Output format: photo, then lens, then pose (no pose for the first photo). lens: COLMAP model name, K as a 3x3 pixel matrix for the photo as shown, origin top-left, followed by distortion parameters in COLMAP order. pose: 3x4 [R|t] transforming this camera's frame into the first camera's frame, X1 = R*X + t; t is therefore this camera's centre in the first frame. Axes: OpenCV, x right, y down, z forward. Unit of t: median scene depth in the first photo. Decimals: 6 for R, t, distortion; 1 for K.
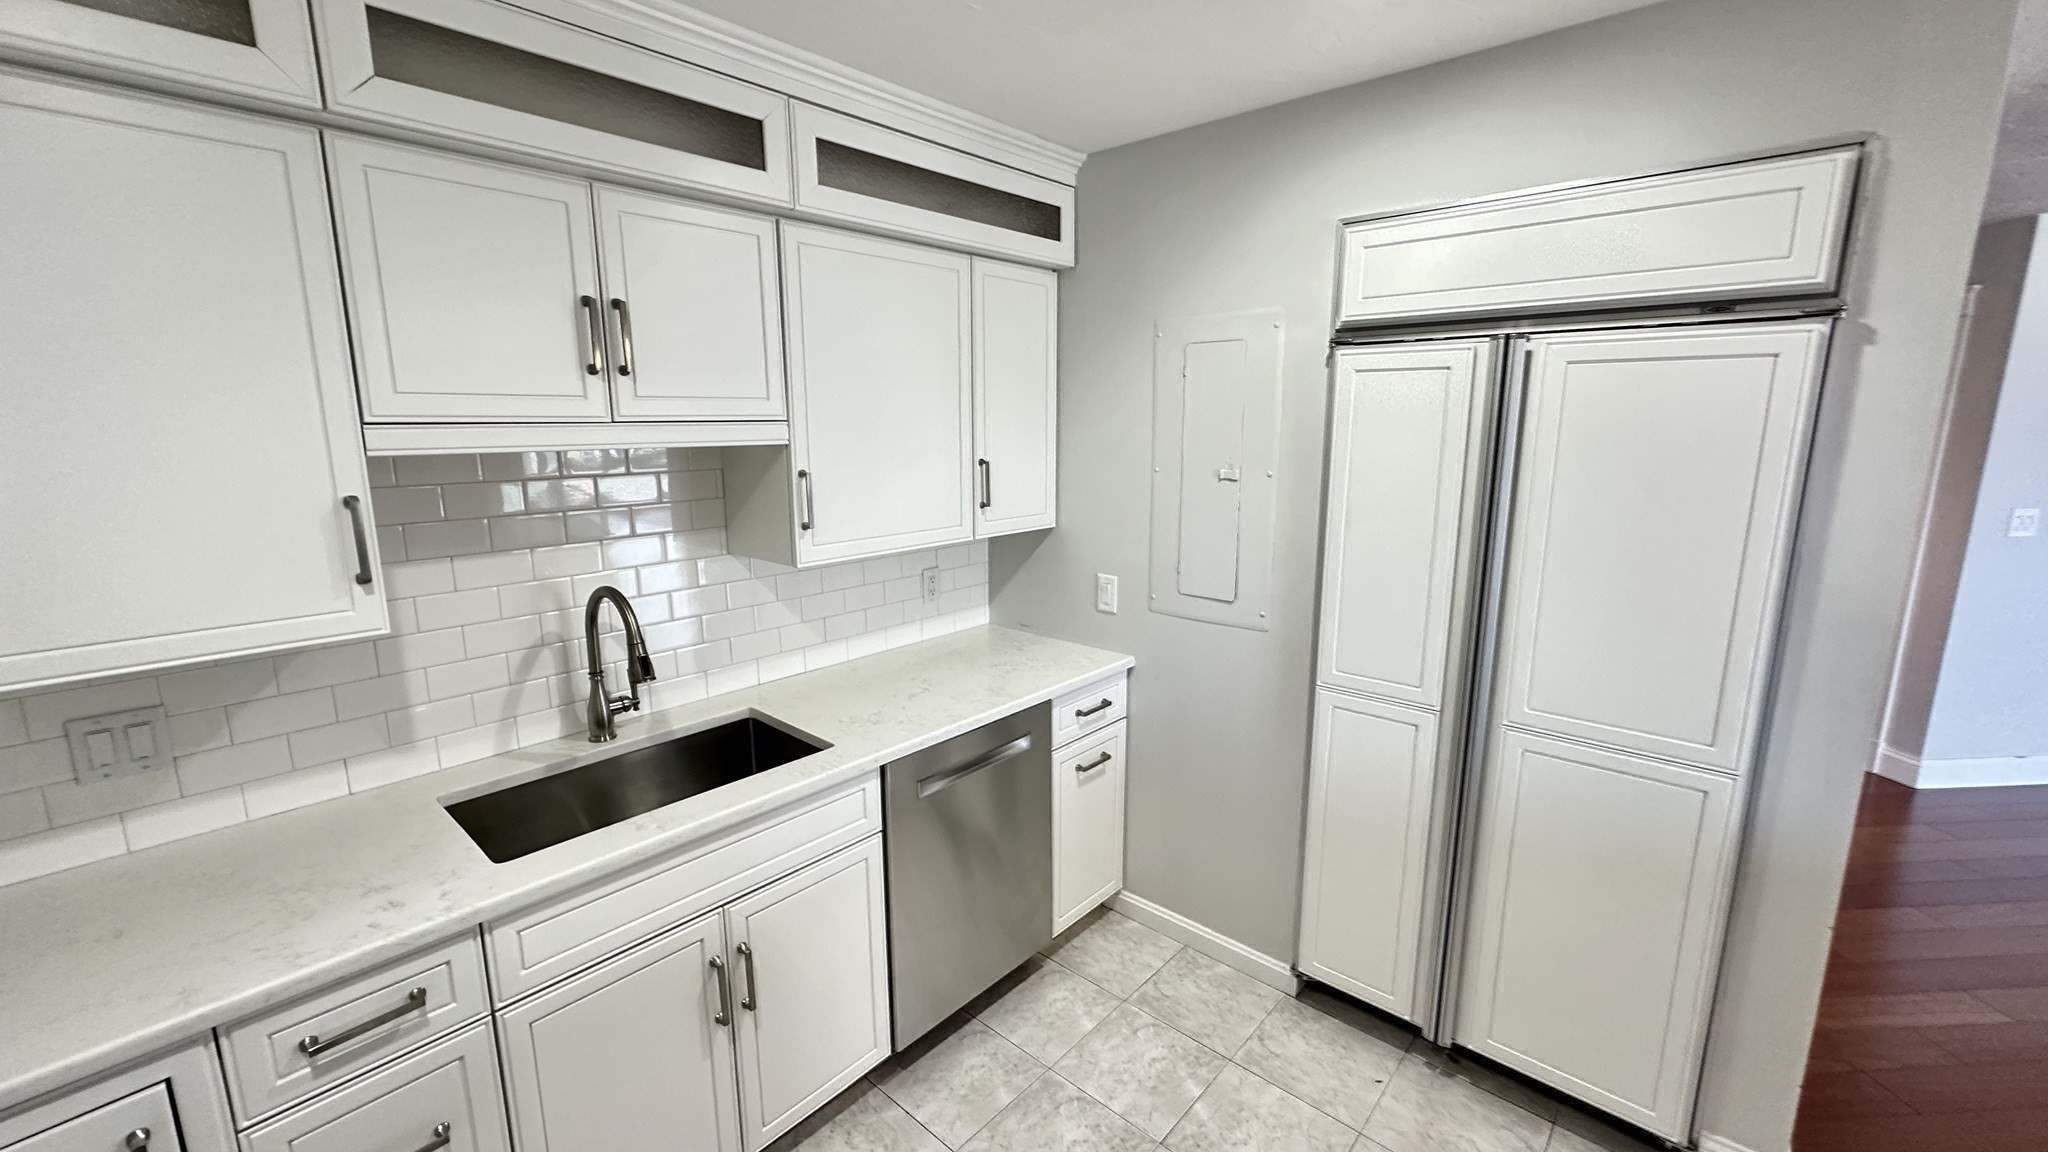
lens RADIAL K [[821.4, 0, 1038.8], [0, 821.4, 567.2], [0, 0, 1]] dist [-0.001654, 0.000592]
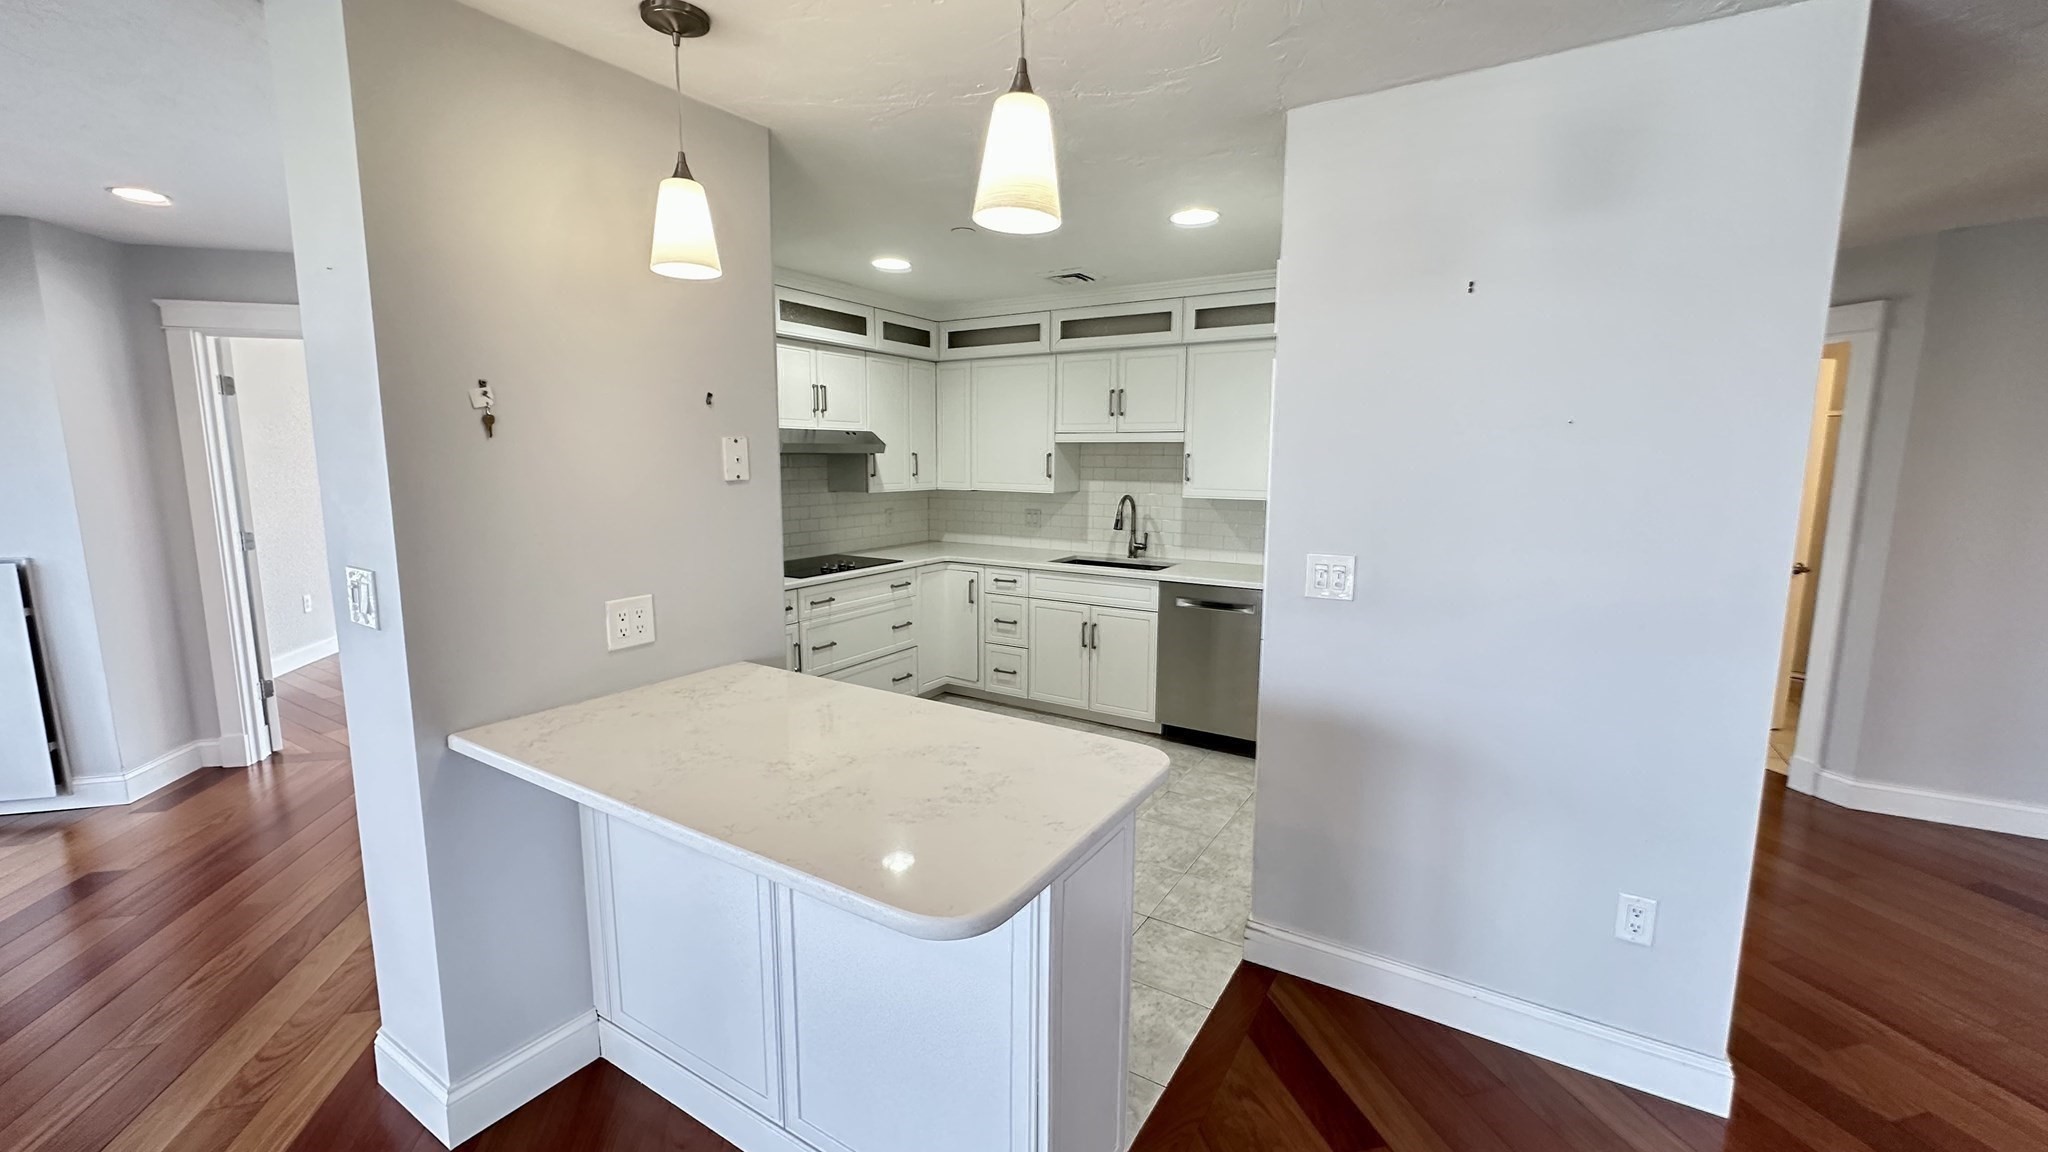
lens RADIAL K [[821.4, 0, 1024.0], [0, 821.4, 574.4], [0, 0, 1]] dist [-0.001654, 0.000592]
pose [[0.166118, 0.143114, -0.975666, 2.141927], [-0.189435, 0.975616, 0.110853, 0.045091], [0.967739, 0.166410, 0.189178, 0.224165]]
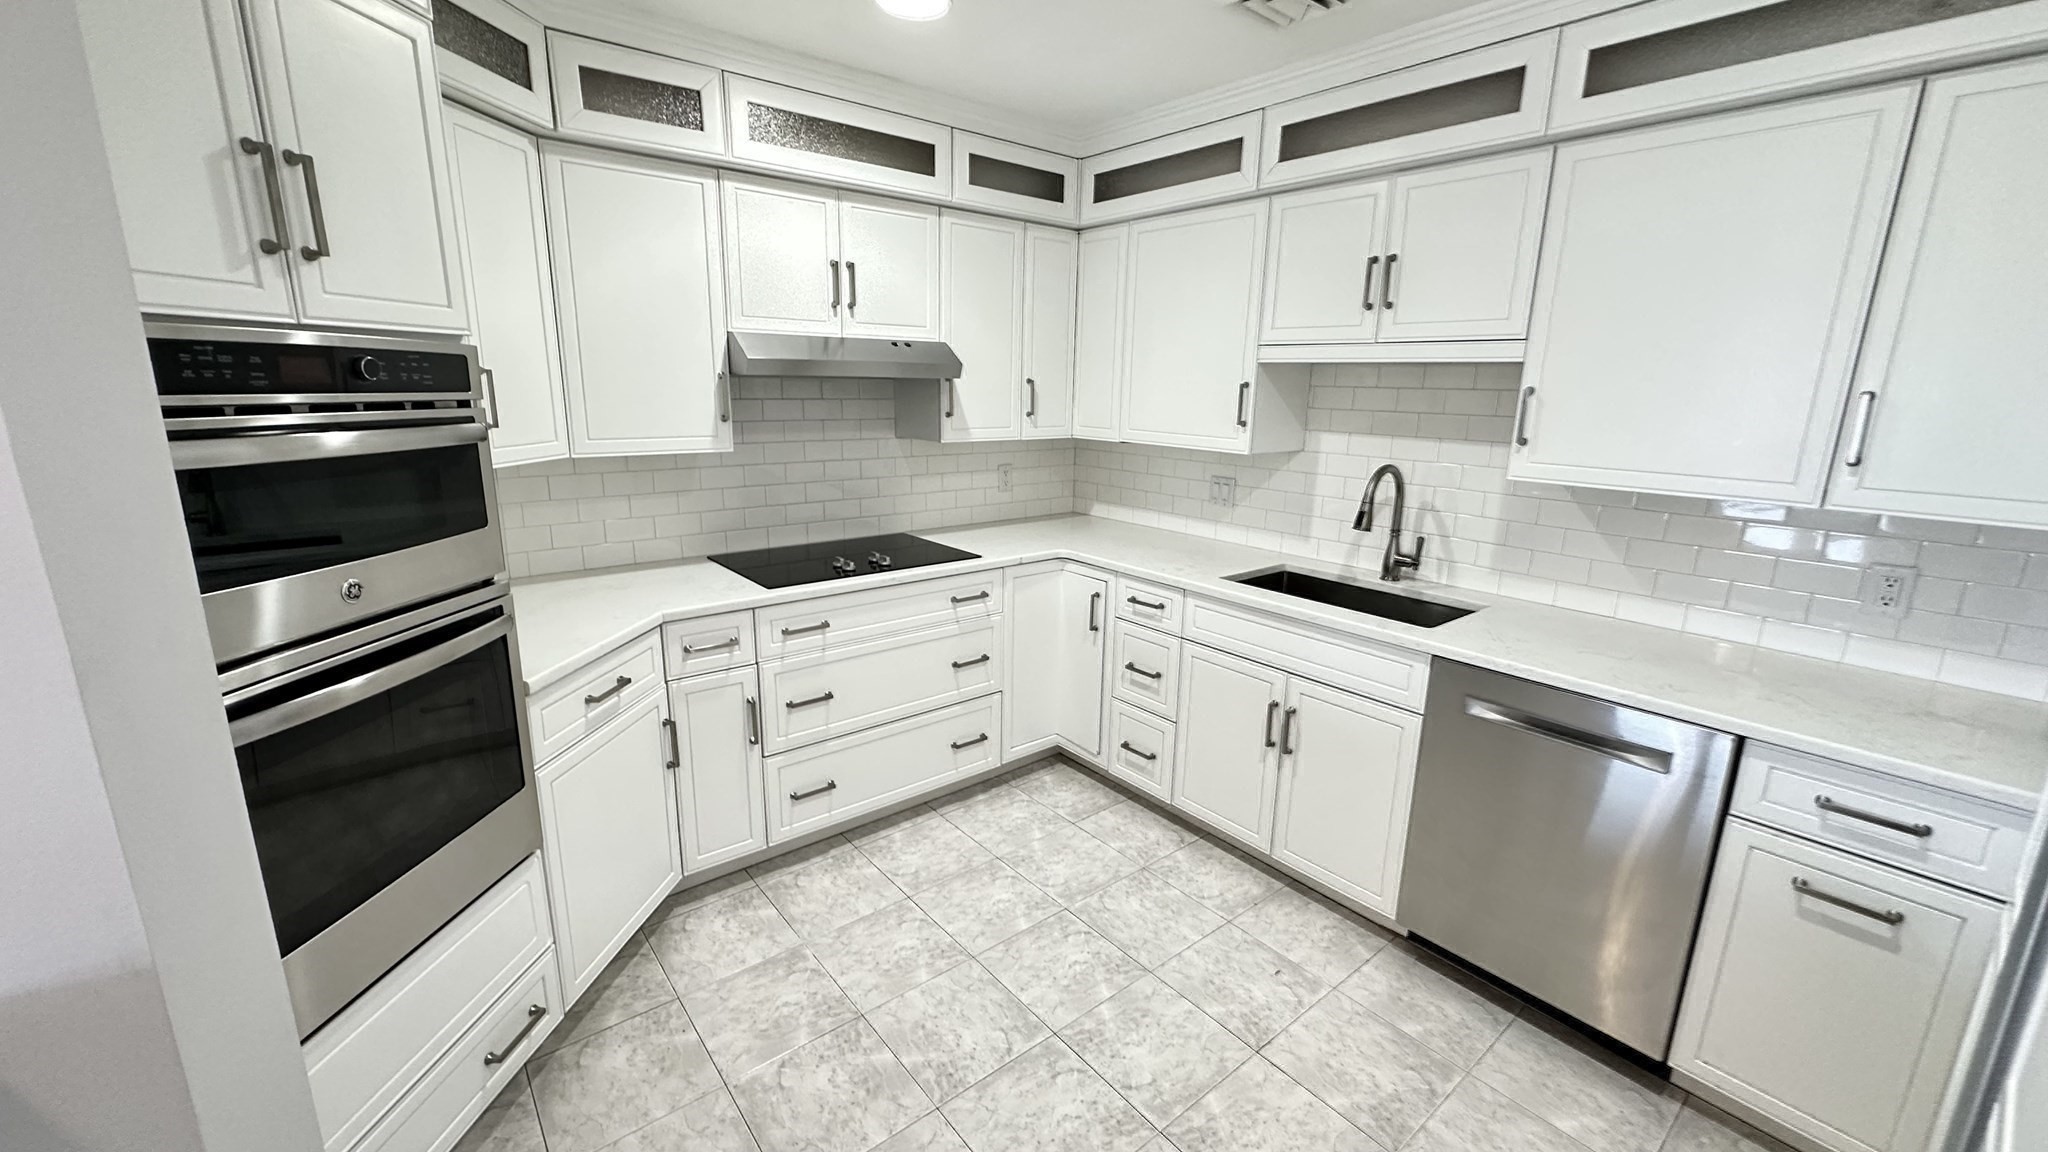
lens RADIAL K [[821.4, 0, 1023.4], [0, 821.4, 572.1], [0, 0, 1]] dist [-0.001654, 0.000592]
pose [[-0.166295, 0.222066, -0.960746, 1.009640], [-0.202231, 0.945922, 0.253643, -0.033797], [0.965116, 0.236472, -0.112394, 0.624804]]
